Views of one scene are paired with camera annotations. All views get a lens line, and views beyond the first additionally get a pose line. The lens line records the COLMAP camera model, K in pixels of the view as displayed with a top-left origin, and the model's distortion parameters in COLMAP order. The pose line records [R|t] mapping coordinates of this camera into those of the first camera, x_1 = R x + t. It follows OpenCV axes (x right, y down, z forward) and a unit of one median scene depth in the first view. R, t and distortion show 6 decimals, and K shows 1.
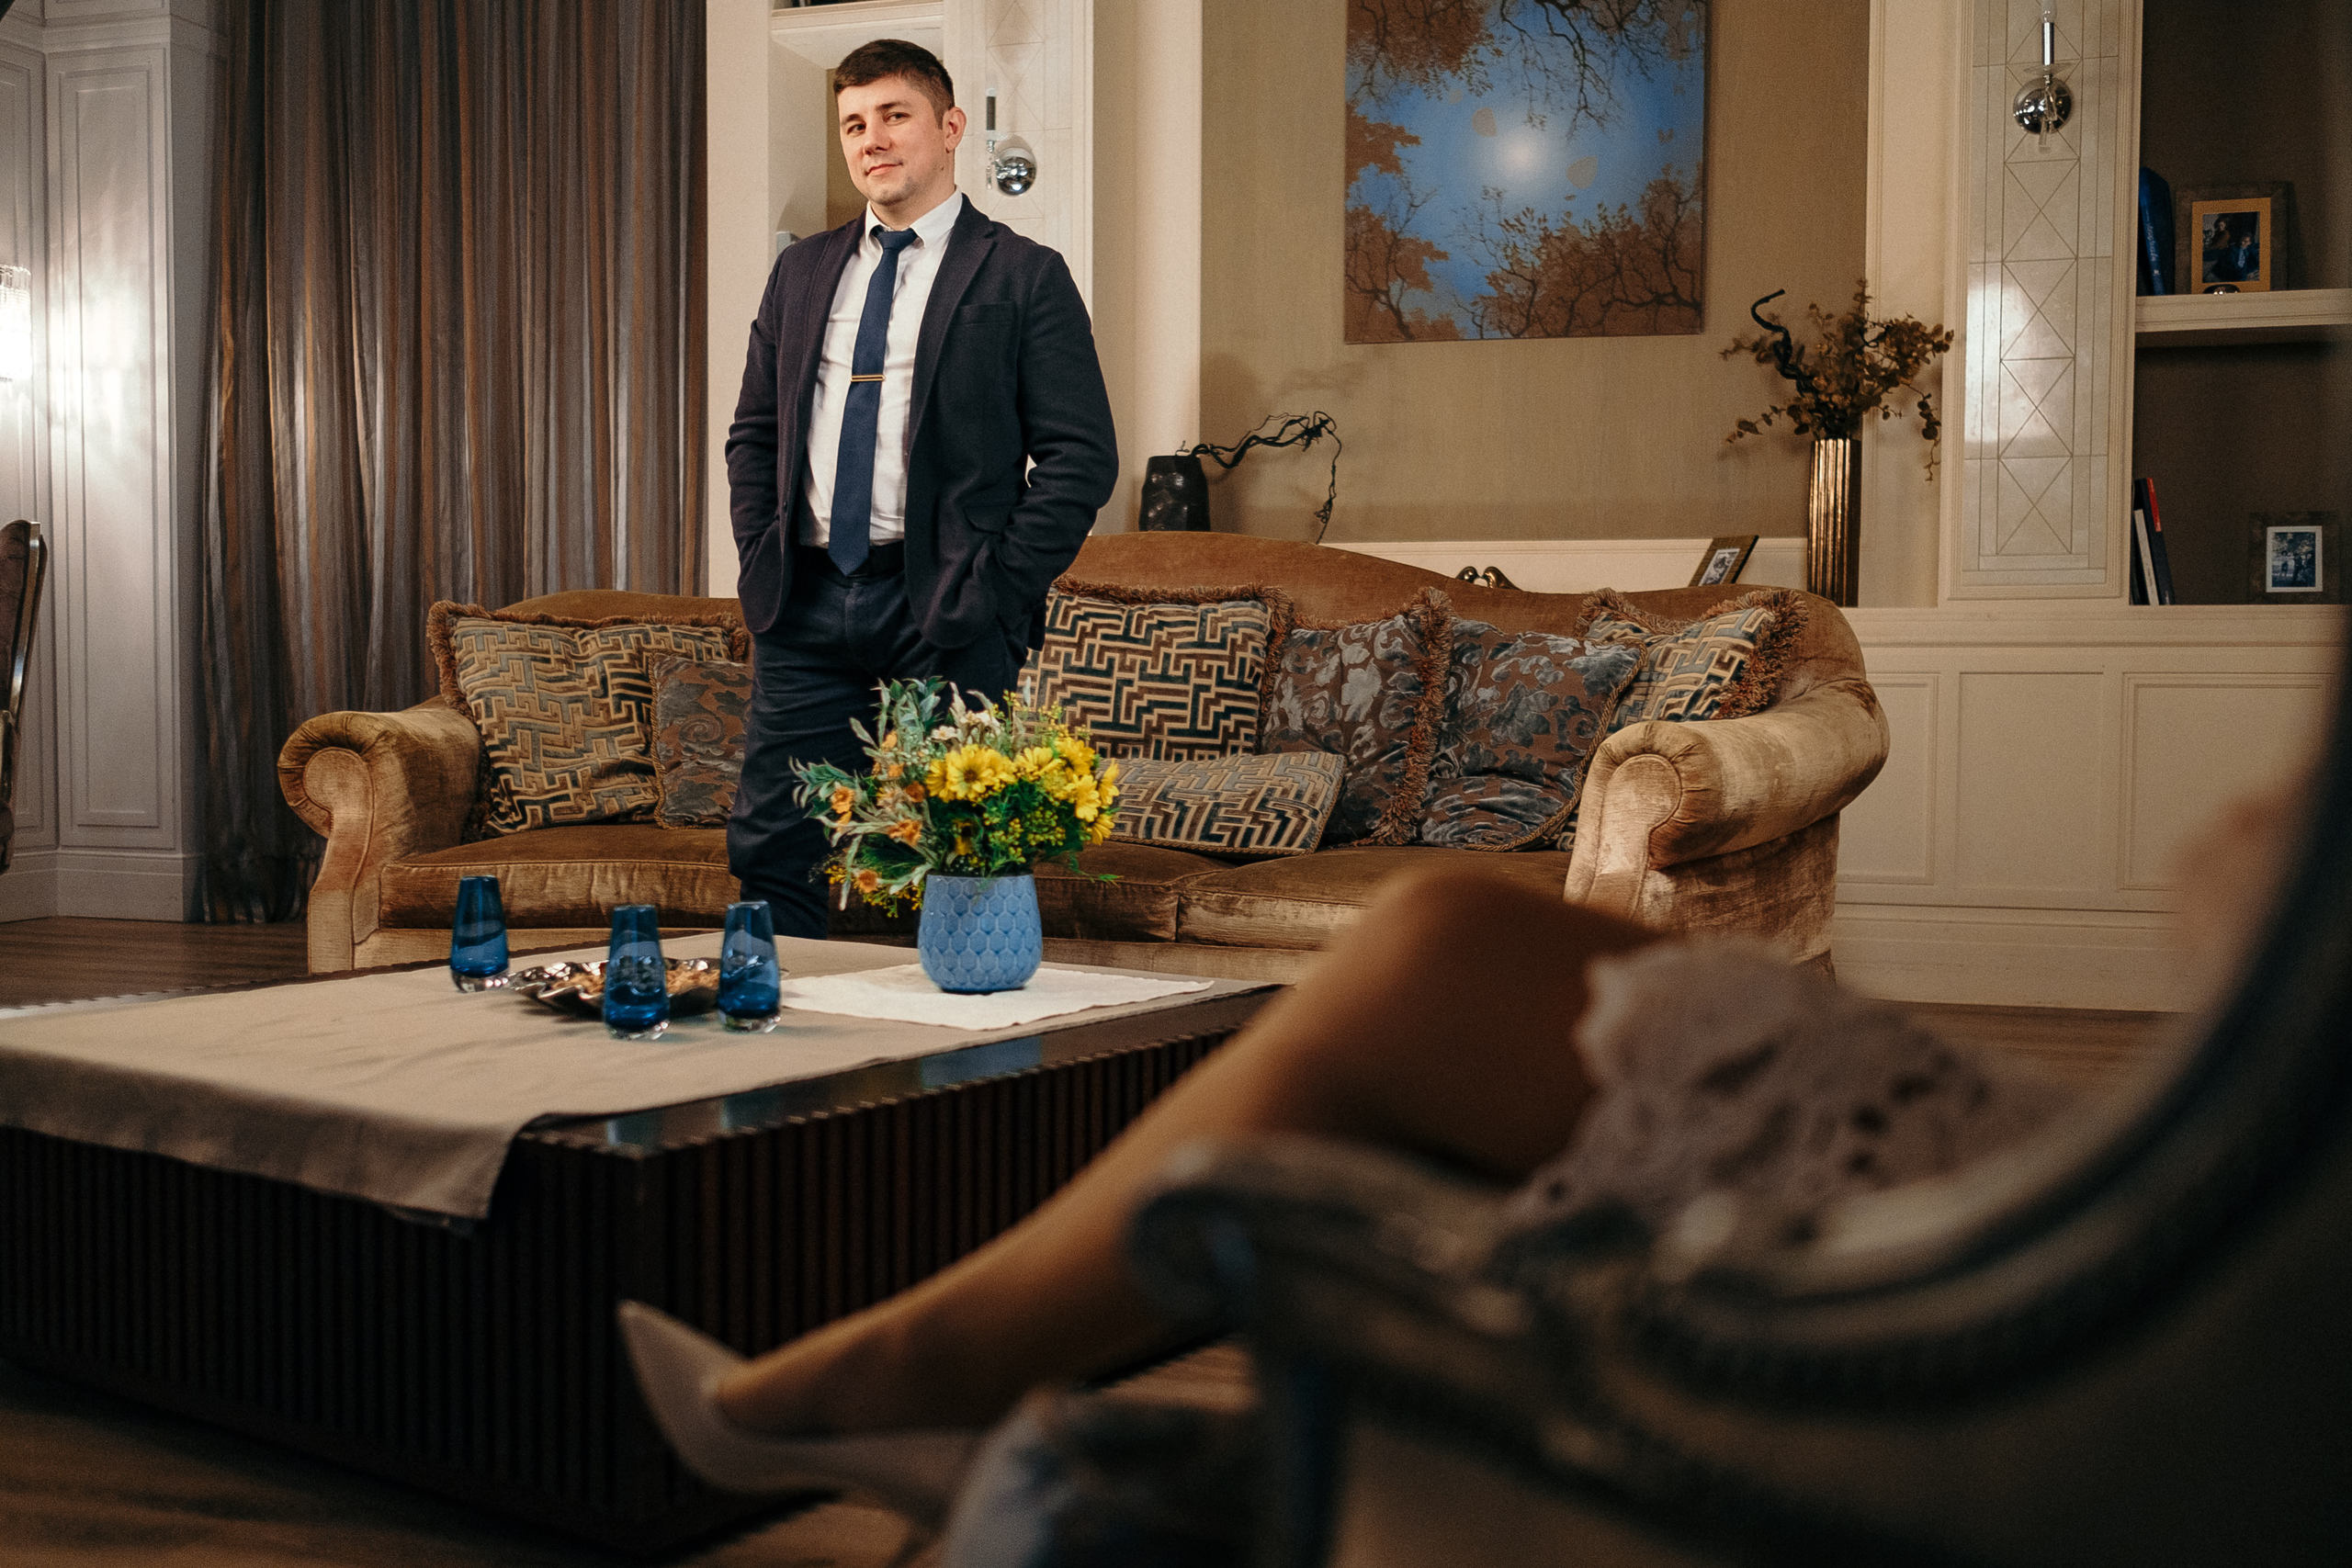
lens RADIAL K [[2482.7, 0, 1175.0], [0, 2482.7, 684.1], [0, 0, 1]] dist [-0.001267, 0.000000]
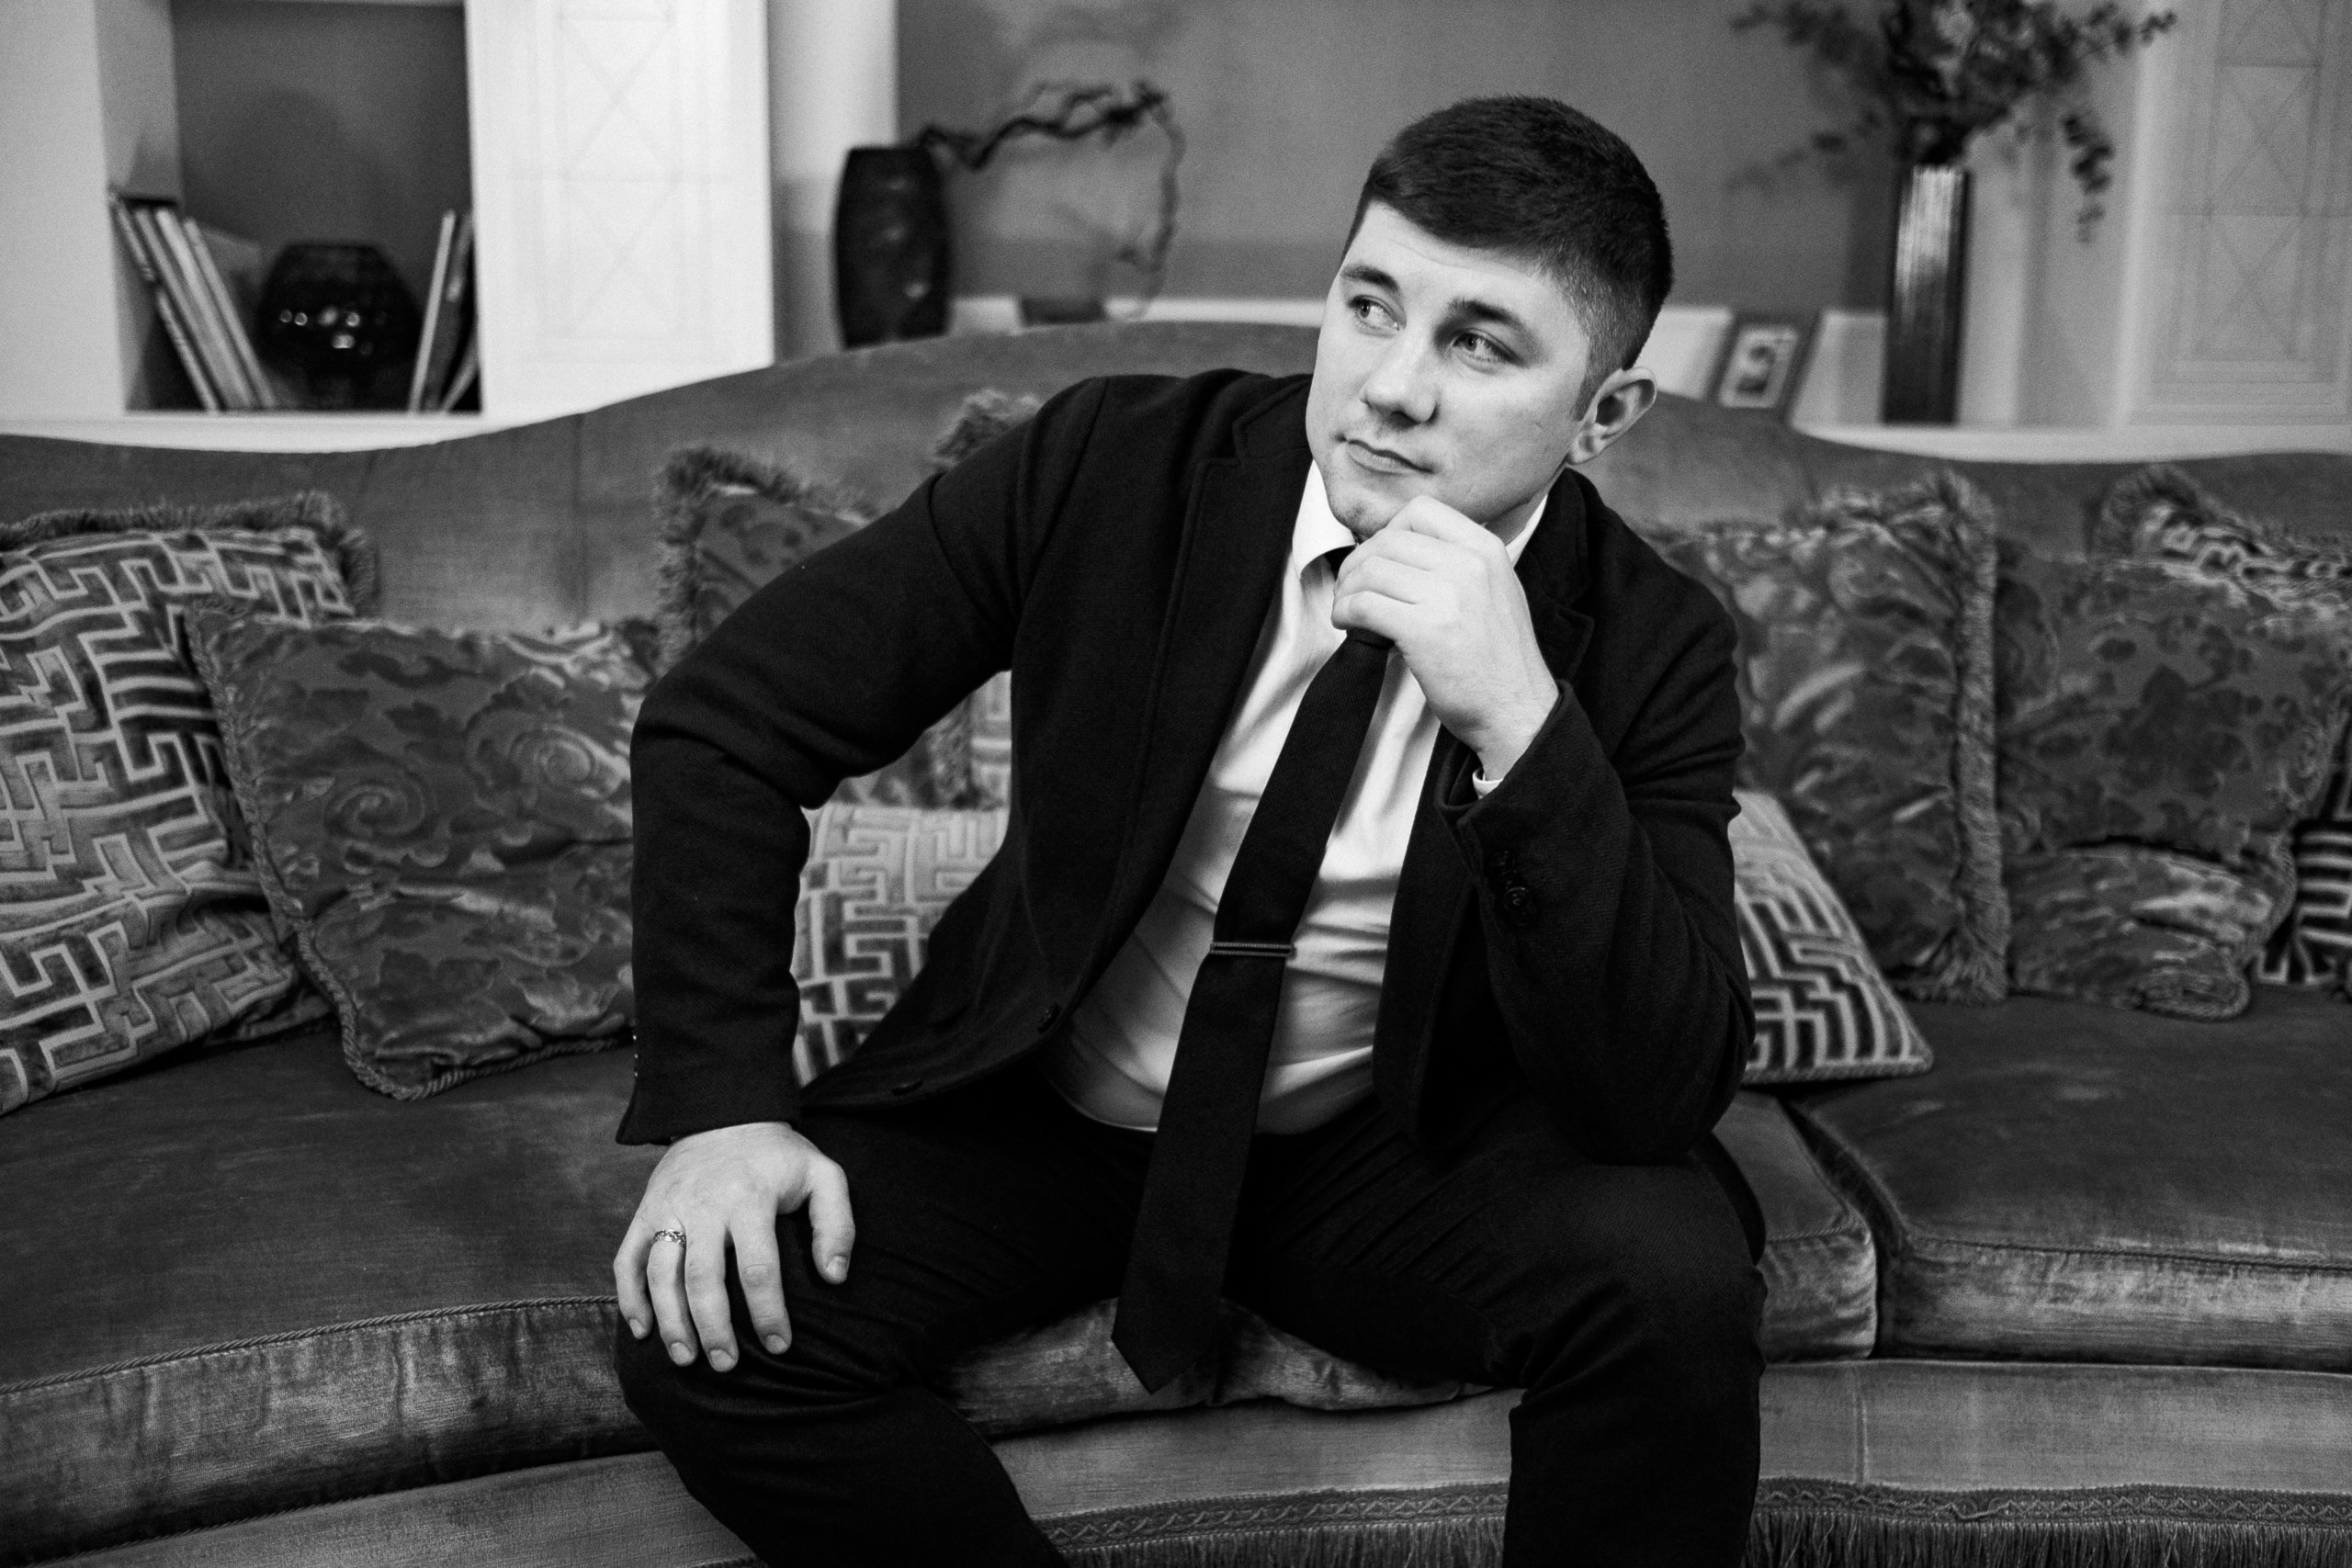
lens RADIAL K [[2482.7, 0, 1234.4], [0, 2482.7, 760.8], [0, 0, 1]] dist [-0.001267, 0.000000]
pose [[0.908062, -0.060266, 0.414476, -0.220937], [-0.007857, 0.986968, 0.160722, -0.054722], [-0.418761, -0.149202, 0.895756, 0.530154]]
